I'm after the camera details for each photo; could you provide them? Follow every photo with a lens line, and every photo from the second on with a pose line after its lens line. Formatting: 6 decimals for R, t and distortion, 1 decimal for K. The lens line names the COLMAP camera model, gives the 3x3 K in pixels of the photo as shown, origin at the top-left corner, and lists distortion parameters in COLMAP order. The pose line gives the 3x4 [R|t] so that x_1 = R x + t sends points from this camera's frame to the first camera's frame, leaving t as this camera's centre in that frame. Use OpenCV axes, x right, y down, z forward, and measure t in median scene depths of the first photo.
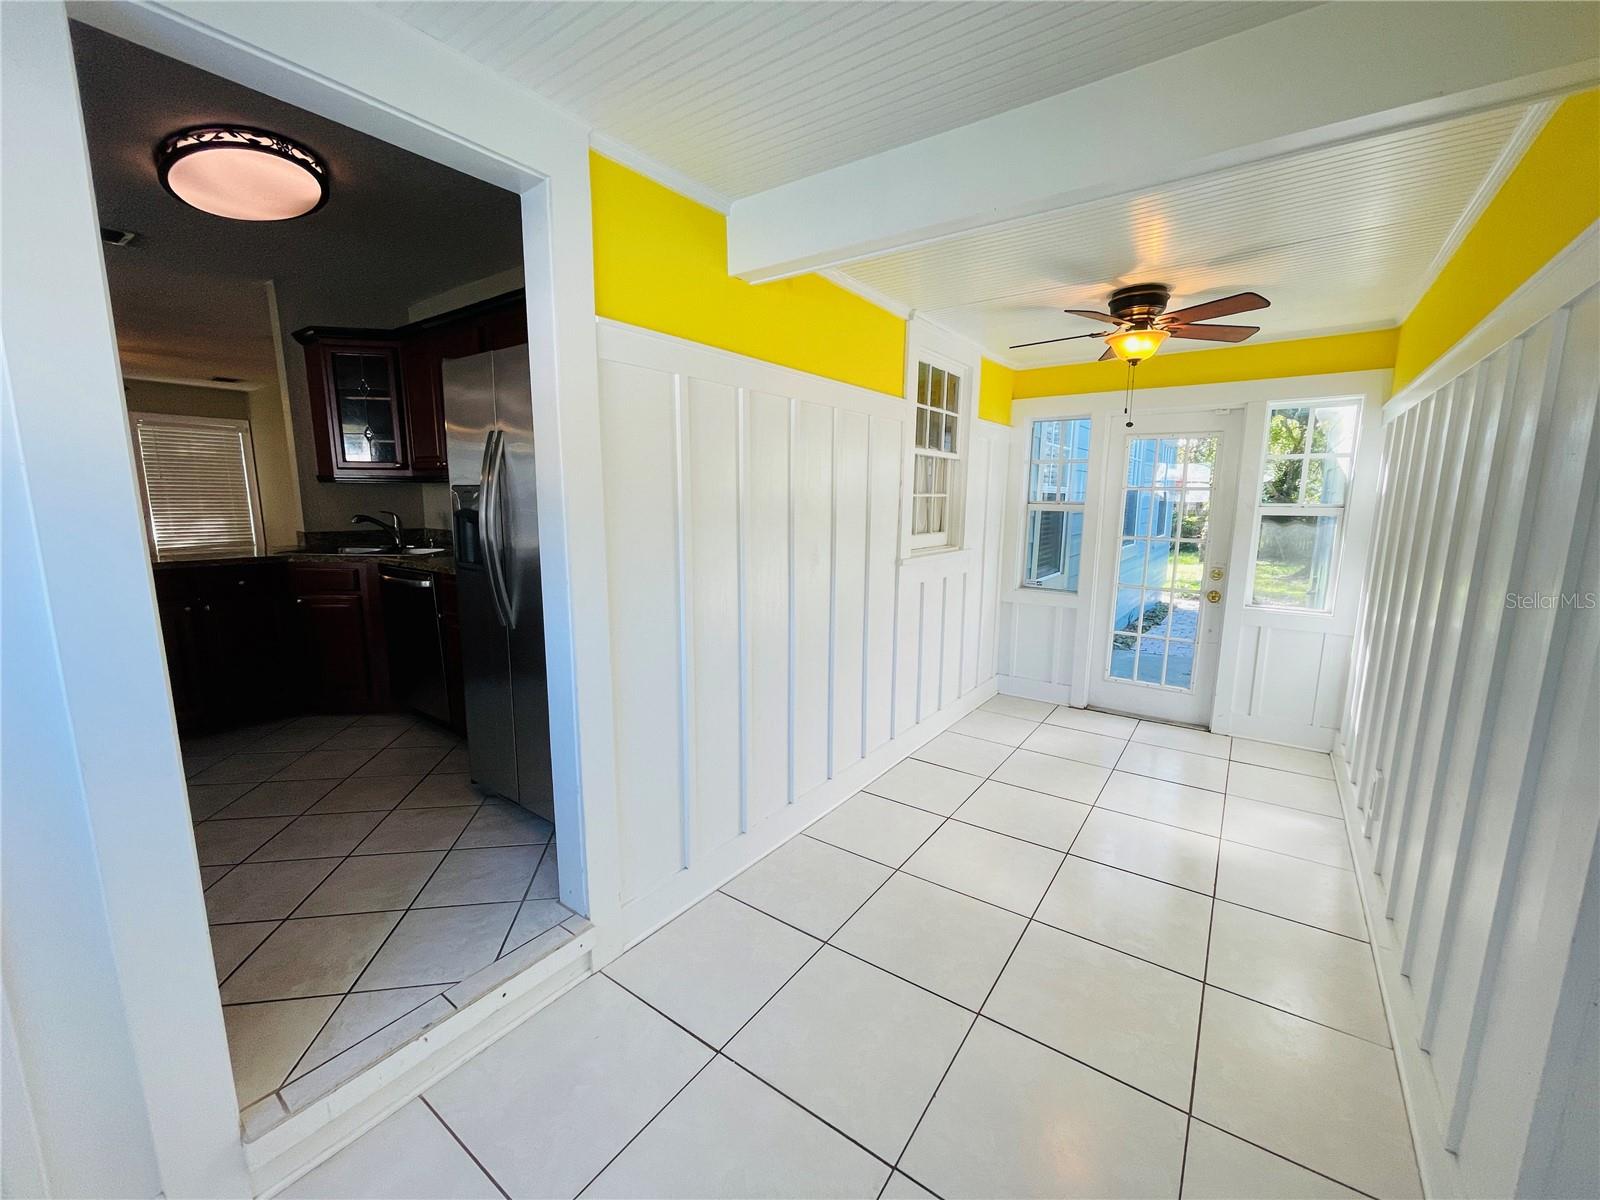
lens RADIAL K [[643.3, 0, 805.3], [0, 643.3, 602.8], [0, 0, 1]] dist [0.000070, 0.000439]
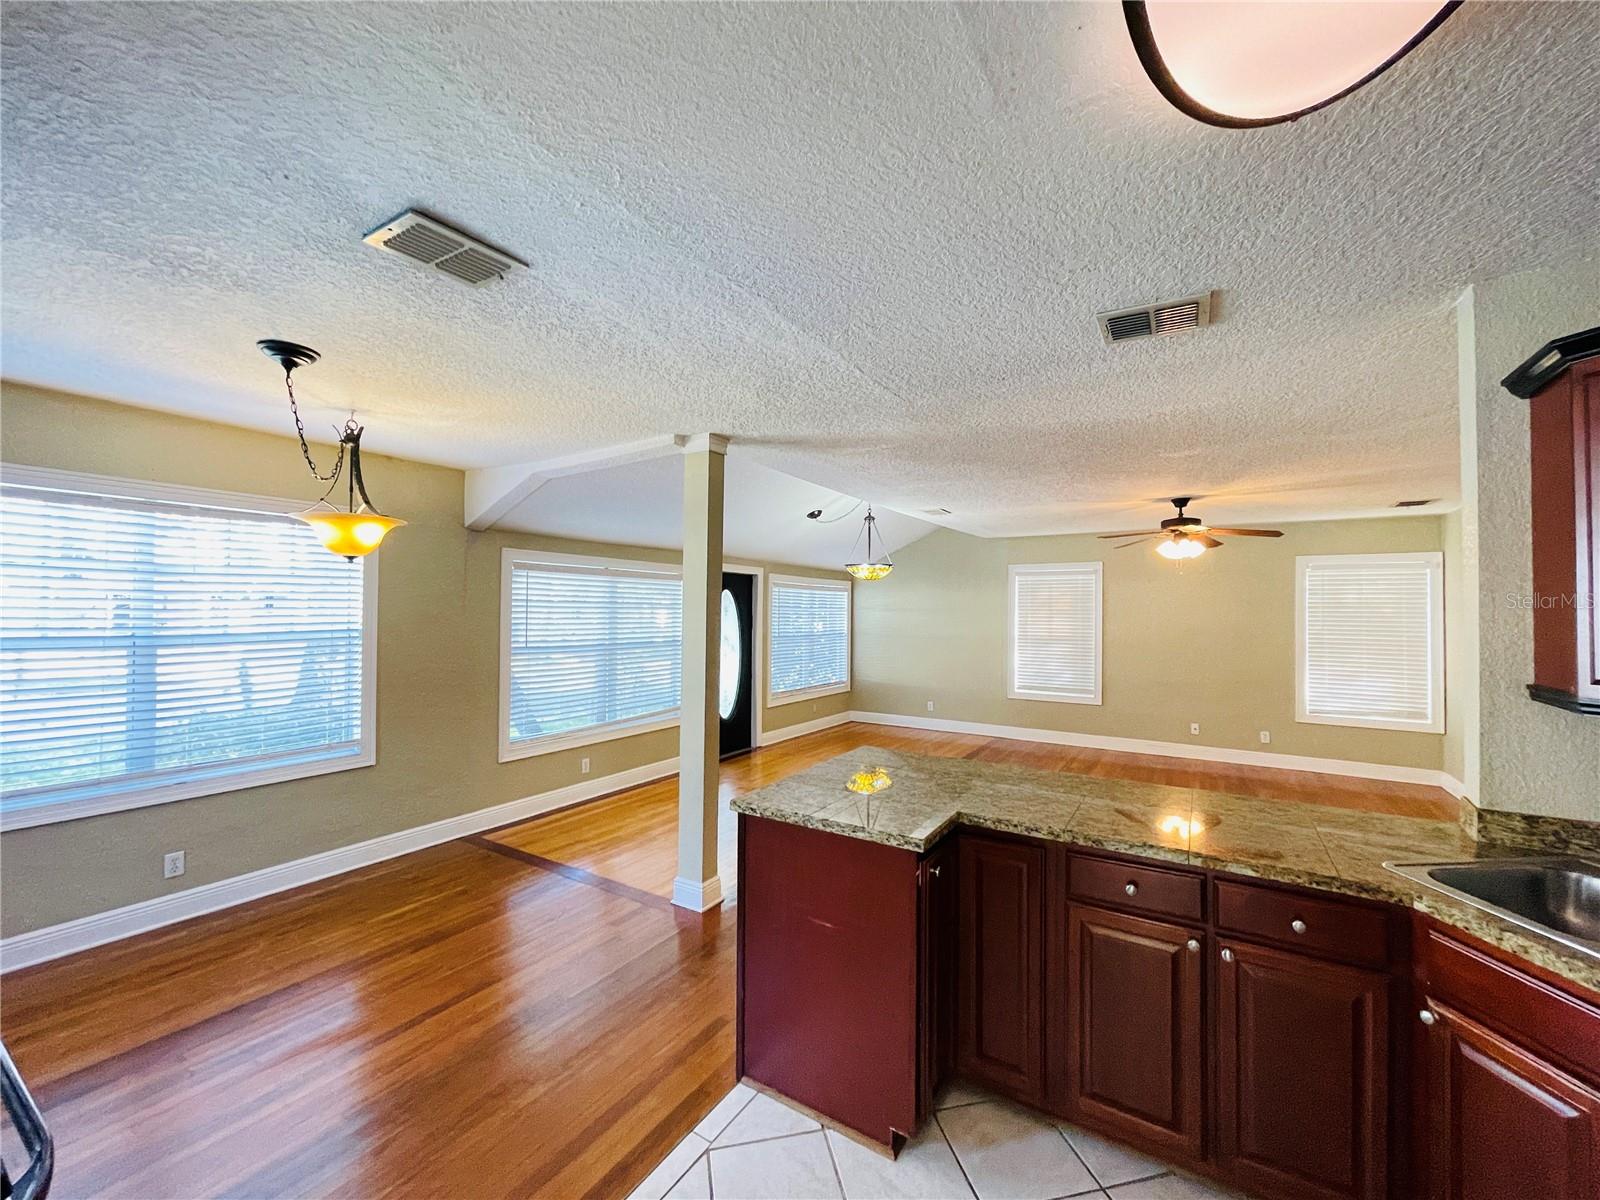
lens RADIAL K [[643.3, 0, 802.9], [0, 643.3, 603.4], [0, 0, 1]] dist [0.000070, 0.000439]
pose [[0.068945, -0.021904, -0.997380, -0.355700], [-0.166607, 0.985466, -0.033160, -0.154407], [0.983610, 0.168457, 0.064293, 0.477342]]
